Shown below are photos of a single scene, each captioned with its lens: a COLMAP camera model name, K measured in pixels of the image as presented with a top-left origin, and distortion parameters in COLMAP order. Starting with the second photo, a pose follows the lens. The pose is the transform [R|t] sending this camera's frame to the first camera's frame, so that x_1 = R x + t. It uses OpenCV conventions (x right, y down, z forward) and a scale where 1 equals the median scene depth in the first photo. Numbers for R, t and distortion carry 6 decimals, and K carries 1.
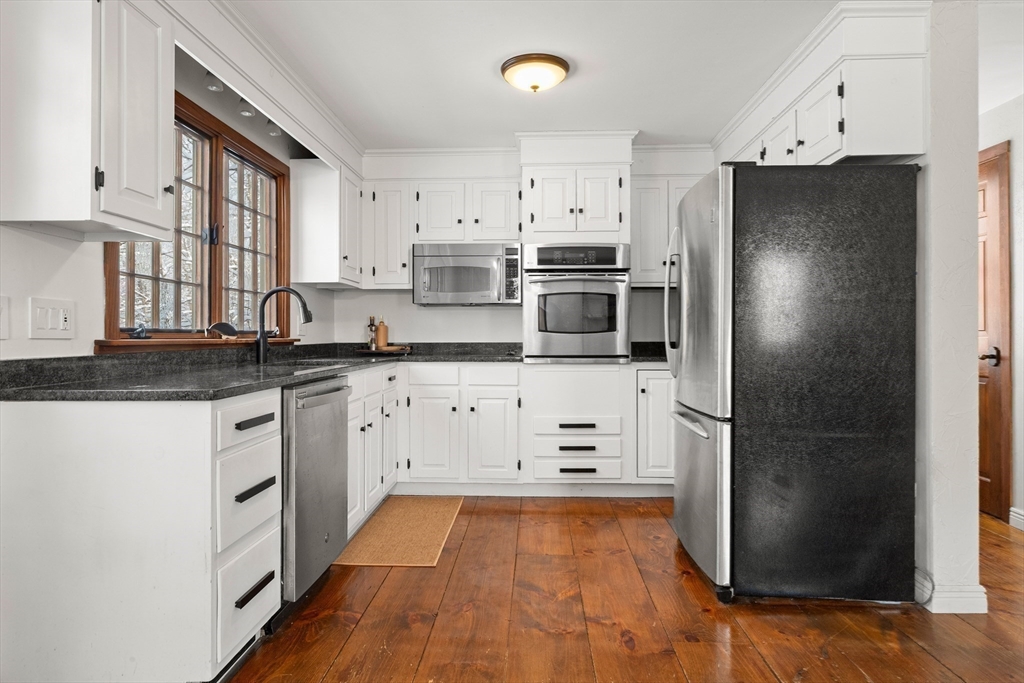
lens RADIAL K [[608.3, 0, 516.2], [0, 608.3, 330.1], [0, 0, 1]] dist [0.003193, 0.000799]
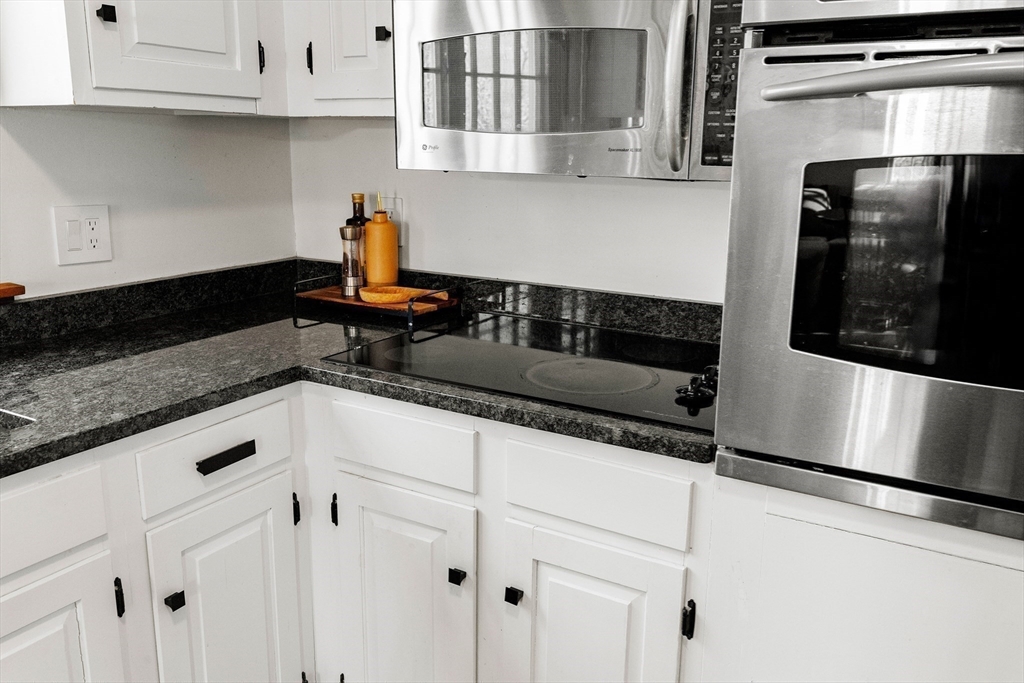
lens RADIAL K [[837.2, 0, 512.0], [0, 837.2, 341.5], [0, 0, 1]] dist [-0.000251, 0.004557]
pose [[0.877940, 0.125402, -0.462055, 0.083408], [-0.011625, 0.970387, 0.241275, -0.066235], [0.478629, -0.206454, 0.853400, 0.716487]]
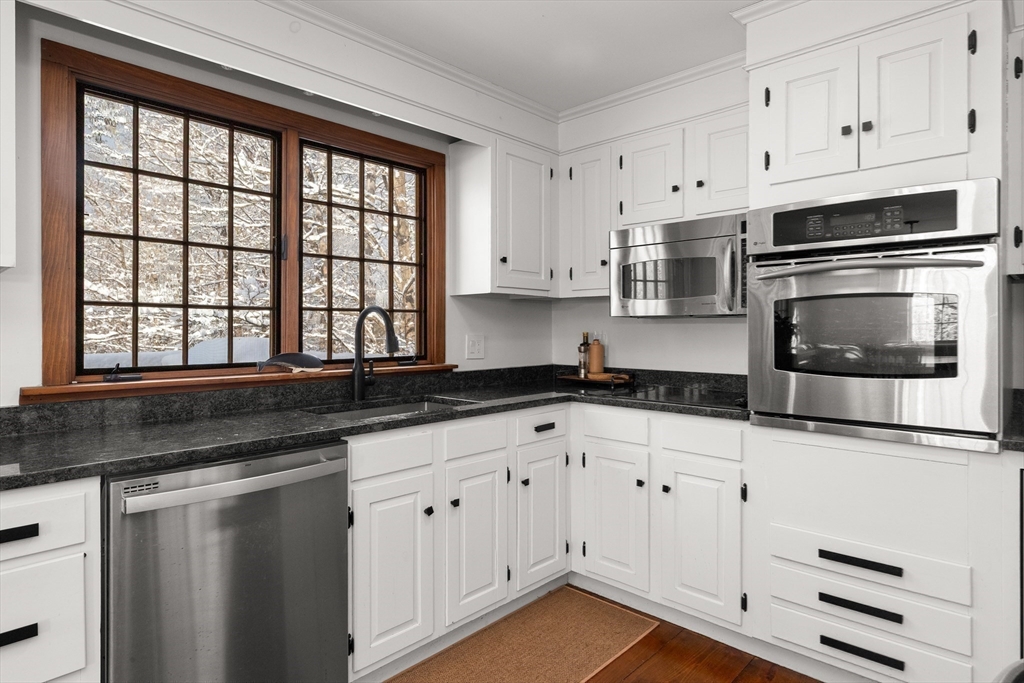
lens RADIAL K [[576.4, 0, 512.8], [0, 576.4, 329.1], [0, 0, 1]] dist [0.004438, 0.001374]
pose [[0.749445, 0.002289, -0.662062, 0.201103], [0.004295, 0.999956, 0.008320, -0.038251], [0.662052, -0.009079, 0.749403, 0.462304]]
